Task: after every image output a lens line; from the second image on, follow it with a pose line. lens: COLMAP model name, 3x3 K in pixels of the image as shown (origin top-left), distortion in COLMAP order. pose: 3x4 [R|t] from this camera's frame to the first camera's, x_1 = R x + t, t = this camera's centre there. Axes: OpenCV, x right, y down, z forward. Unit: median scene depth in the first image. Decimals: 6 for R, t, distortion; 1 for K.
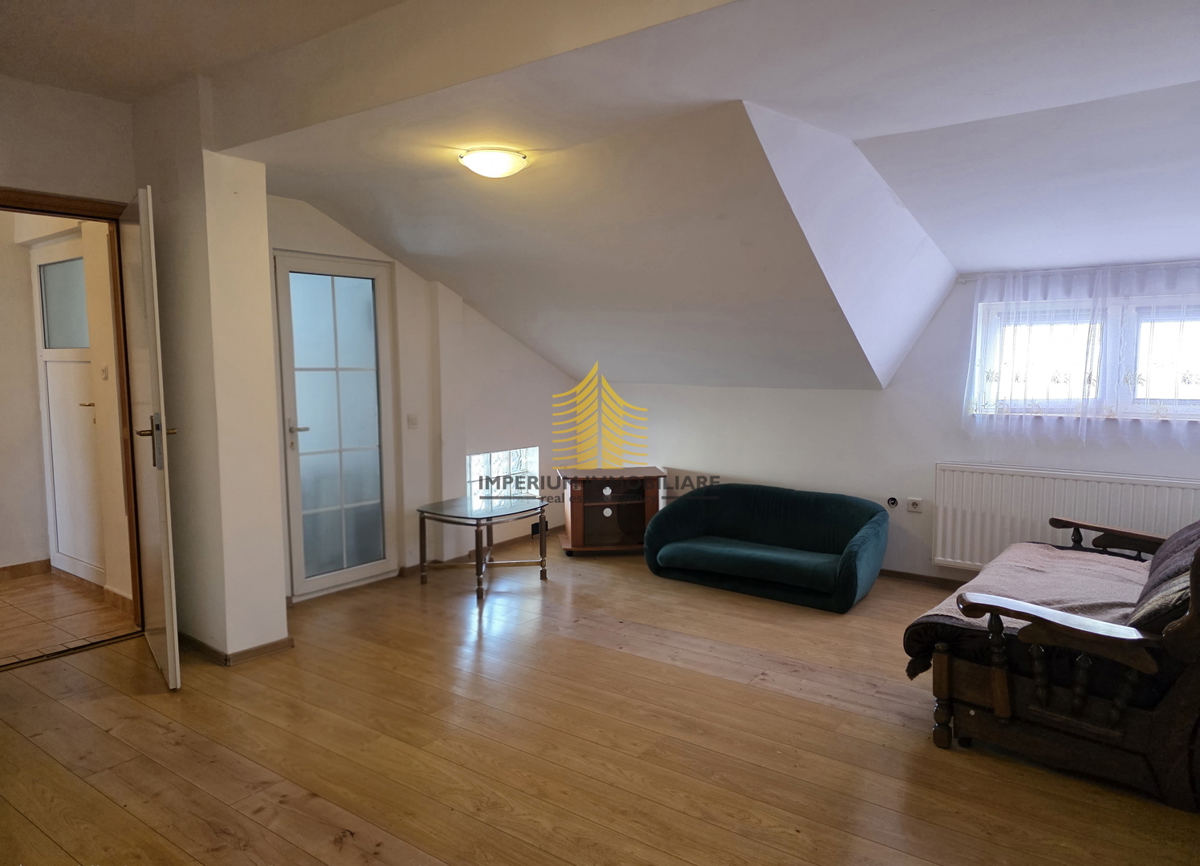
lens RADIAL K [[809.4, 0, 617.9], [0, 809.4, 453.5], [0, 0, 1]] dist [0.011258, -0.000358]
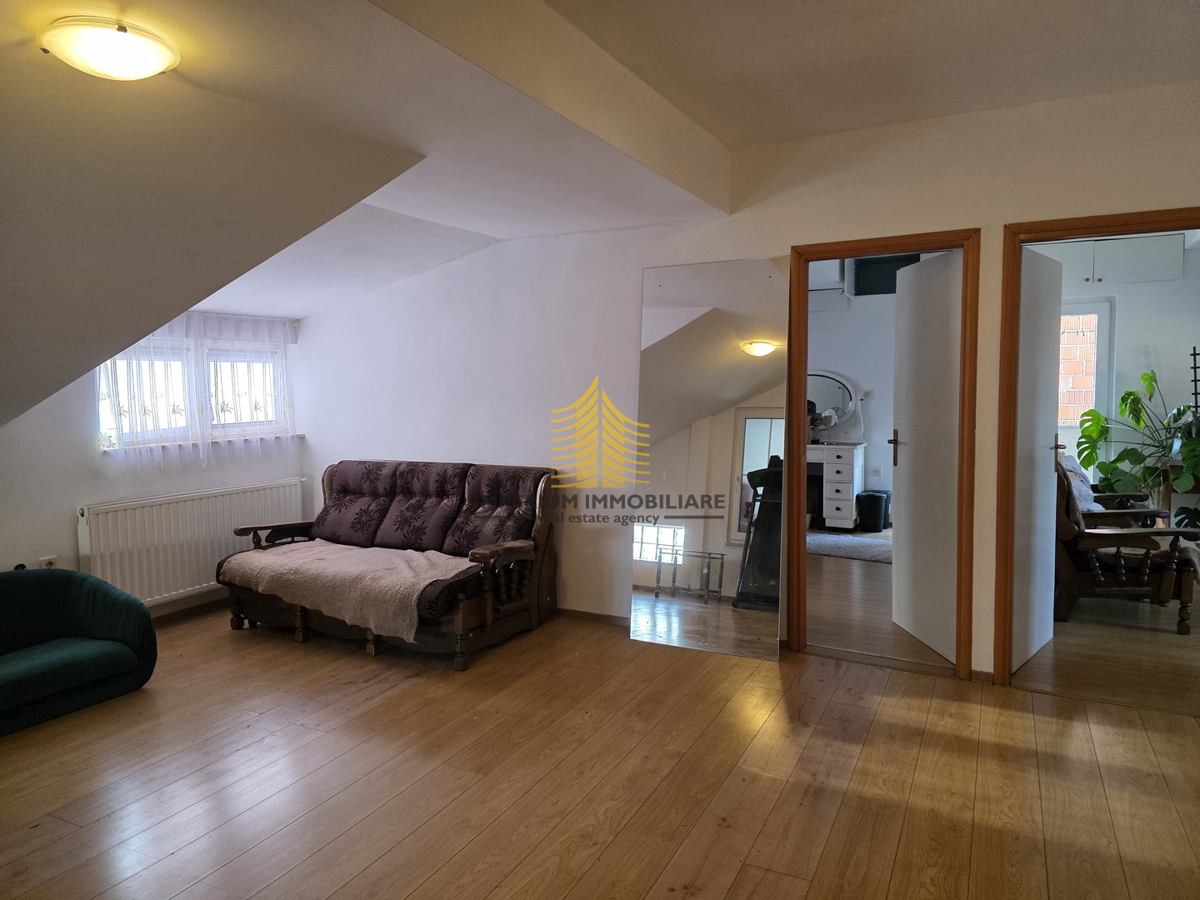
lens RADIAL K [[820.0, 0, 600.0], [0, 820.0, 450.0], [0, 0, 1]] dist [0.003622, 0.000710]
pose [[-0.185390, -0.076445, 0.979687, -0.762532], [0.126495, 0.986818, 0.100939, -0.091941], [-0.974489, 0.142639, -0.173277, 0.751599]]
